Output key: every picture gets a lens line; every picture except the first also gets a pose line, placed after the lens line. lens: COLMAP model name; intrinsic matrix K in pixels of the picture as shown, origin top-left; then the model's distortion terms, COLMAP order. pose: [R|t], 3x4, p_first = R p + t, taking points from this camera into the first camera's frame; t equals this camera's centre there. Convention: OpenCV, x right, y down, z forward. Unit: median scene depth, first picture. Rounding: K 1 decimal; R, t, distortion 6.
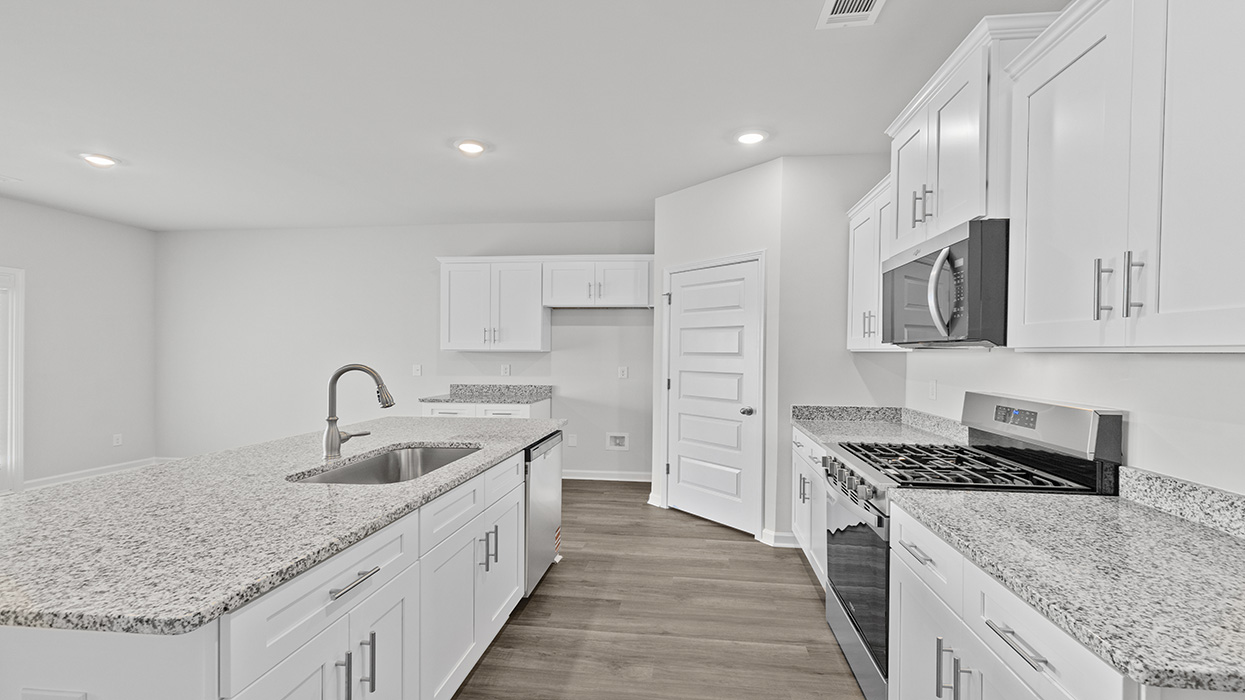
lens RADIAL K [[557.2, 0, 628.5], [0, 557.2, 356.8], [0, 0, 1]] dist [0.005310, -0.000998]
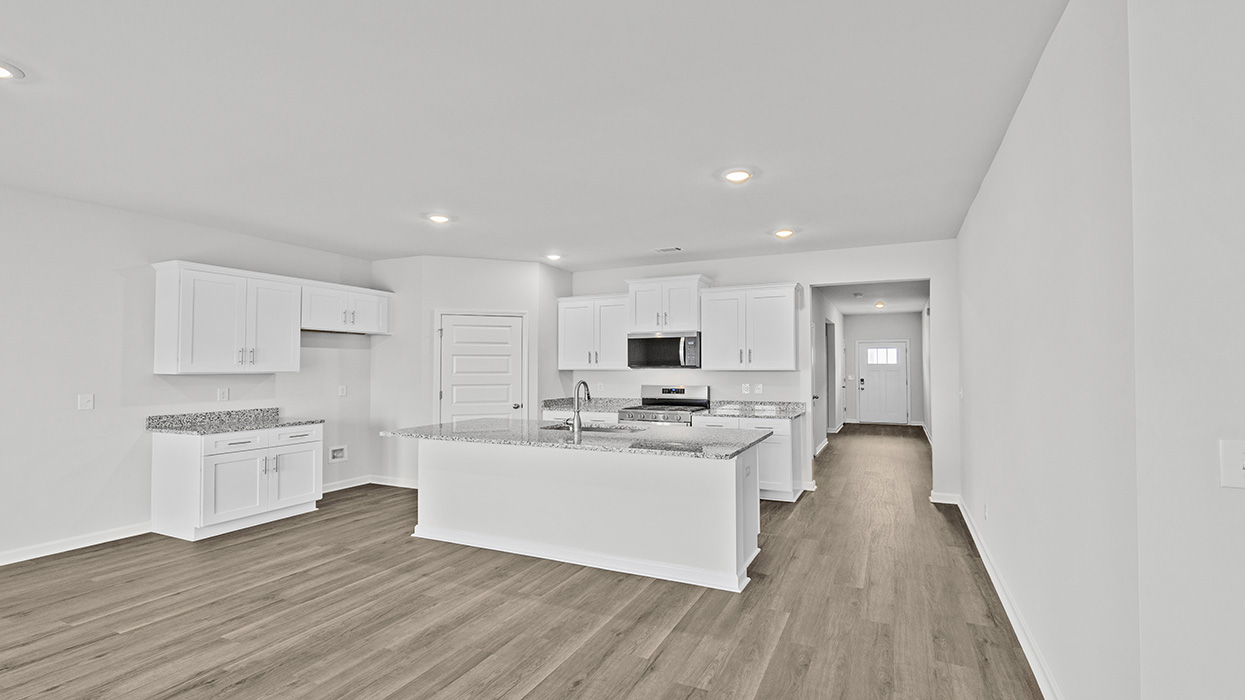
lens RADIAL K [[557.2, 0, 627.4], [0, 557.2, 350.9], [0, 0, 1]] dist [0.005310, -0.000998]
pose [[0.319433, 0.021535, 0.947364, -1.154601], [0.013565, 0.999535, -0.027295, -0.016998], [-0.947512, 0.021570, 0.318993, 0.136959]]
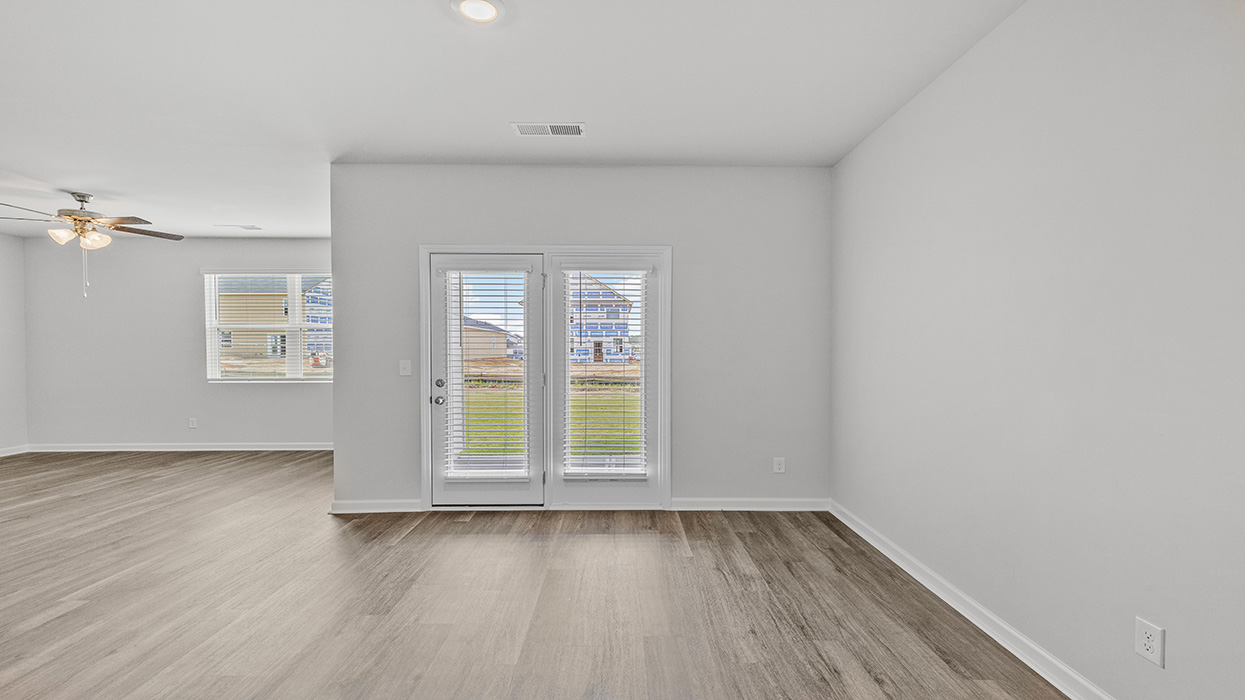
lens RADIAL K [[557.2, 0, 626.0], [0, 557.2, 355.7], [0, 0, 1]] dist [0.005310, -0.000998]
pose [[0.137540, 0.007287, -0.990469, -0.306270], [-0.005094, 0.999965, 0.006649, 0.004513], [0.990483, 0.004131, 0.137572, 0.959580]]
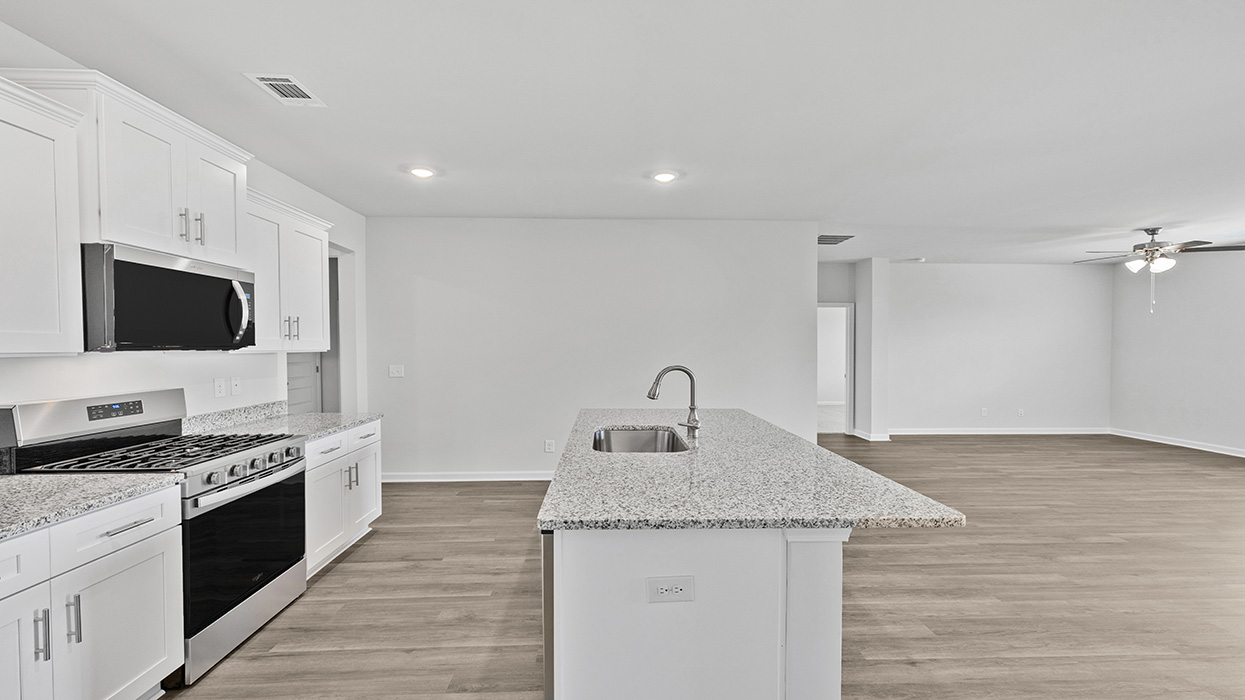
lens RADIAL K [[557.2, 0, 626.8], [0, 557.2, 362.1], [0, 0, 1]] dist [0.005310, -0.000998]
pose [[-0.987105, -0.000997, -0.160069, -0.088257], [-0.007171, 0.999252, 0.037998, -0.023021], [0.159911, 0.038656, -0.986374, 1.182624]]
